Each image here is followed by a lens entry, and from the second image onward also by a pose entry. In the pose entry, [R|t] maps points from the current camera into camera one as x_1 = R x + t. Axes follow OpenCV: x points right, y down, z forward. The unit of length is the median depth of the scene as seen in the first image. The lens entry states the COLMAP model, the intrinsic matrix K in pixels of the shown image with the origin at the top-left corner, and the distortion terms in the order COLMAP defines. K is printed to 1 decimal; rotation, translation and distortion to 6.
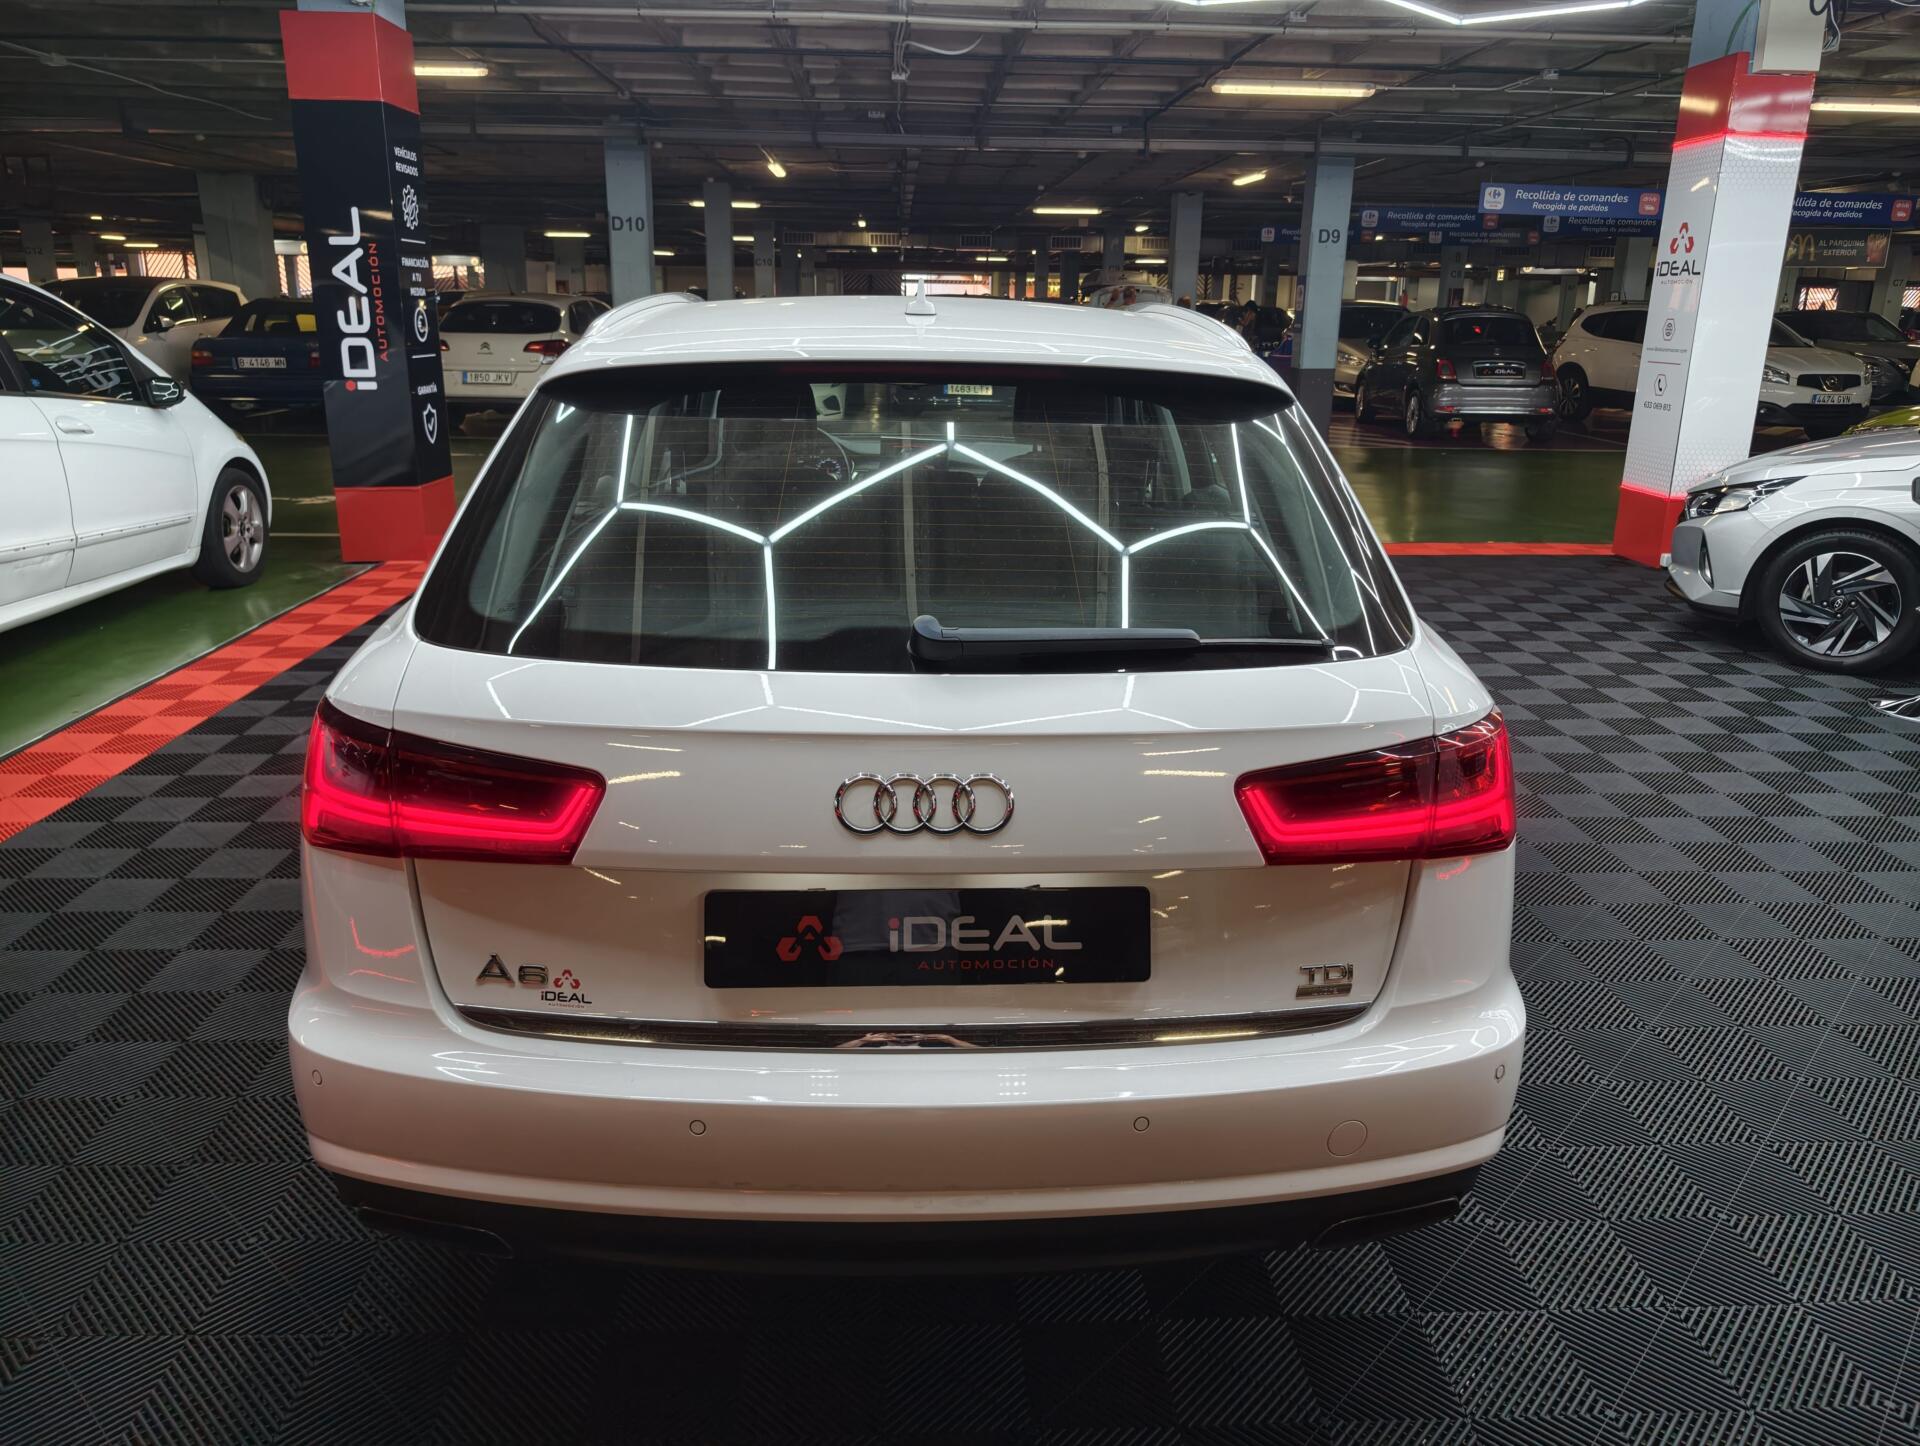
lens RADIAL K [[1335.6, 0, 960.0], [0, 1335.6, 723.0], [0, 0, 1]] dist [-0.015429, 0.004087]
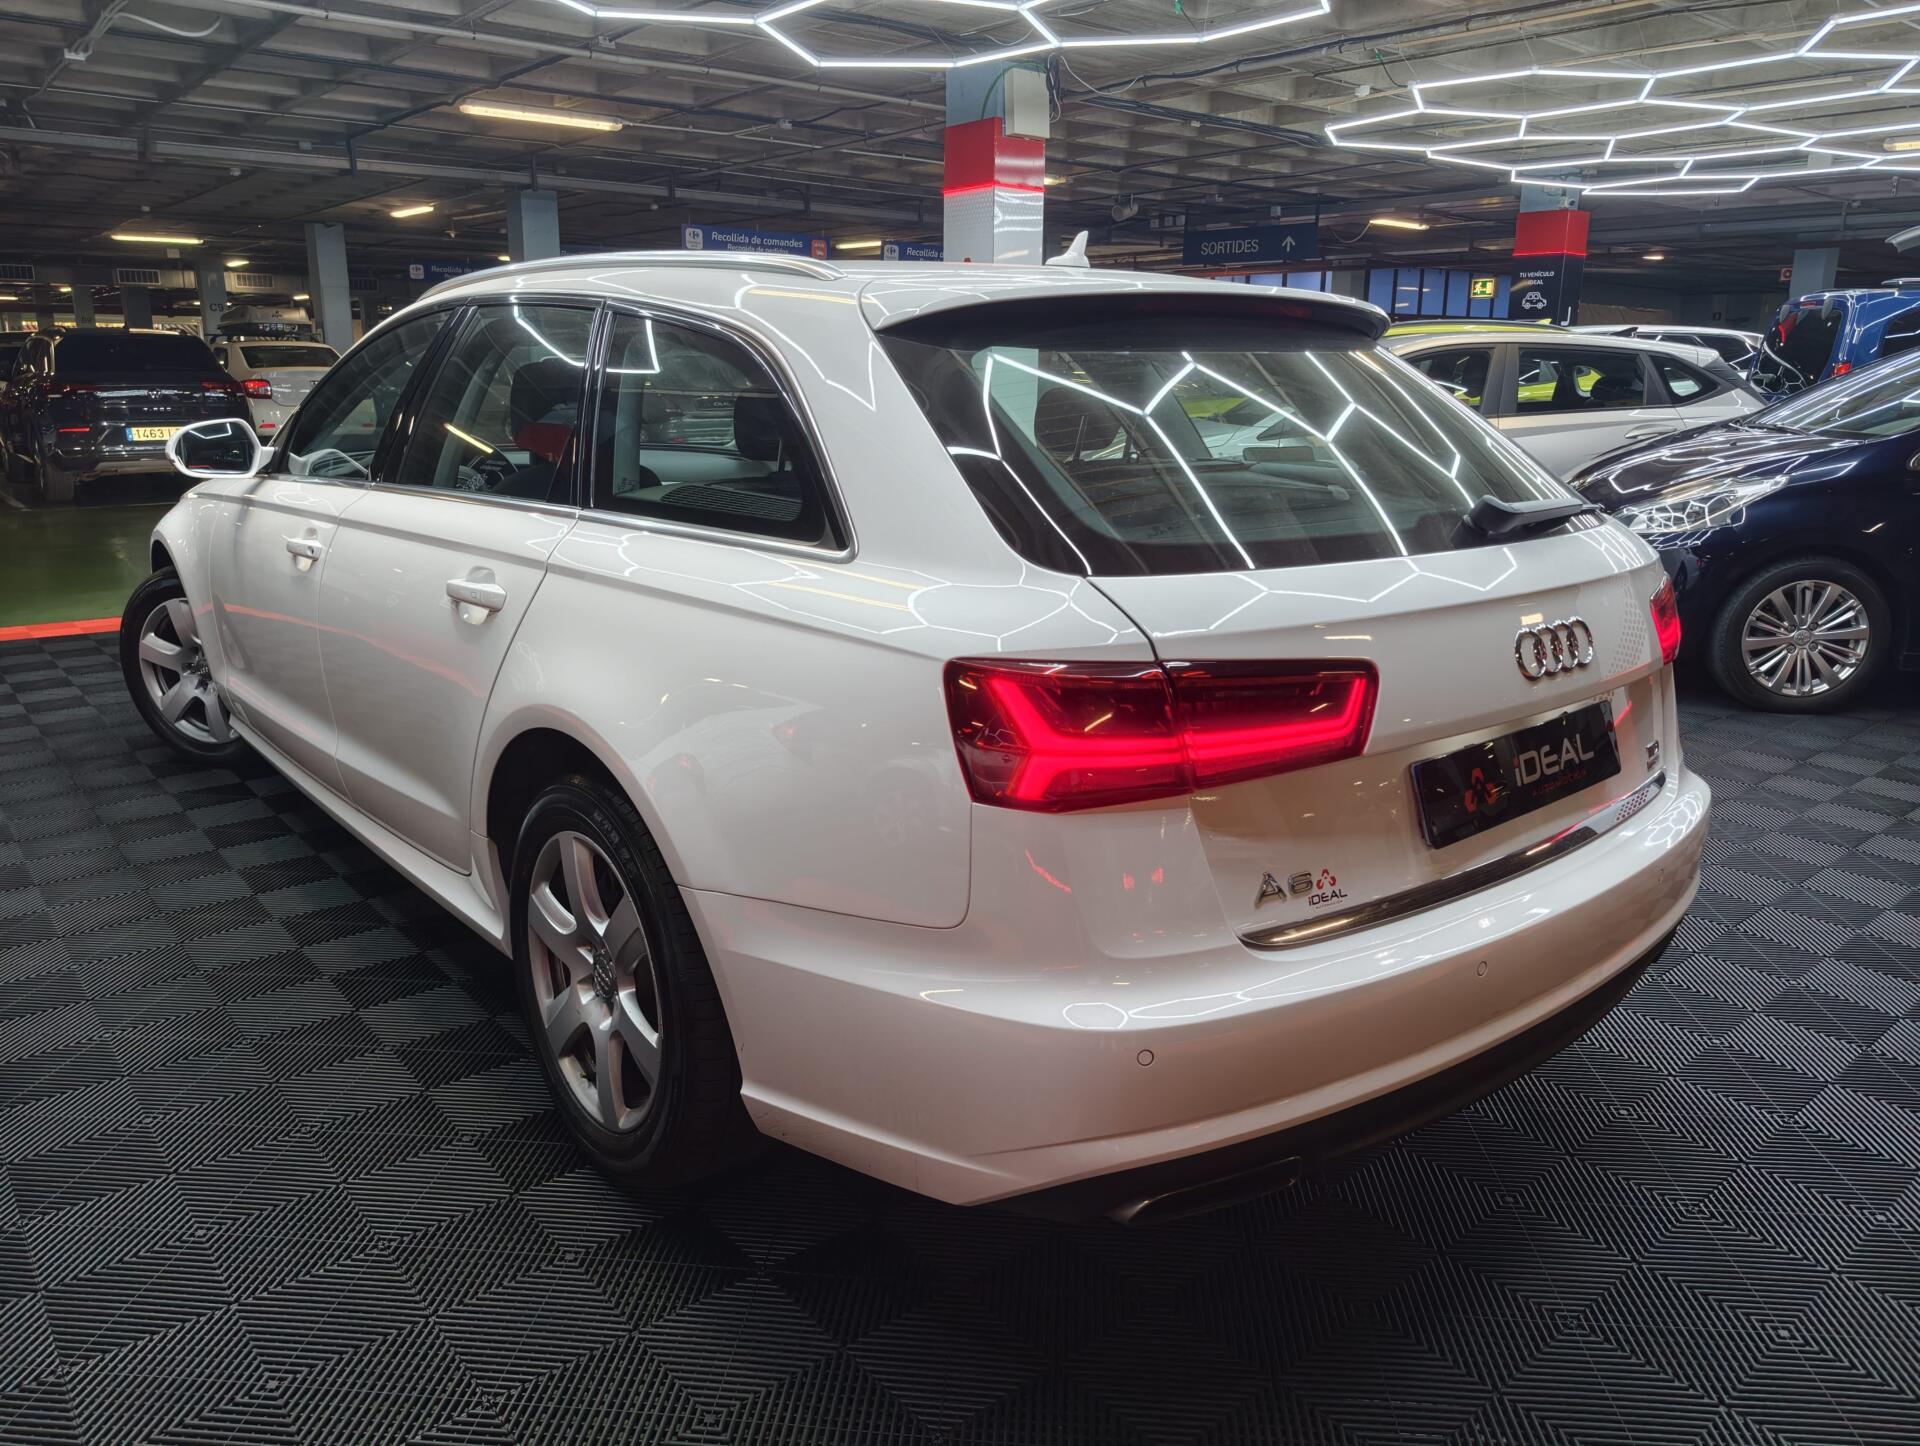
lens RADIAL K [[1378.1, 0, 960.0], [0, 1378.1, 723.0], [0, 0, 1]] dist [-0.009215, 0.000666]
pose [[0.793501, -0.161664, 0.586704, -0.183493], [0.186894, 0.982217, 0.017877, 0.000883], [-0.579160, 0.095466, 0.809604, 0.050012]]
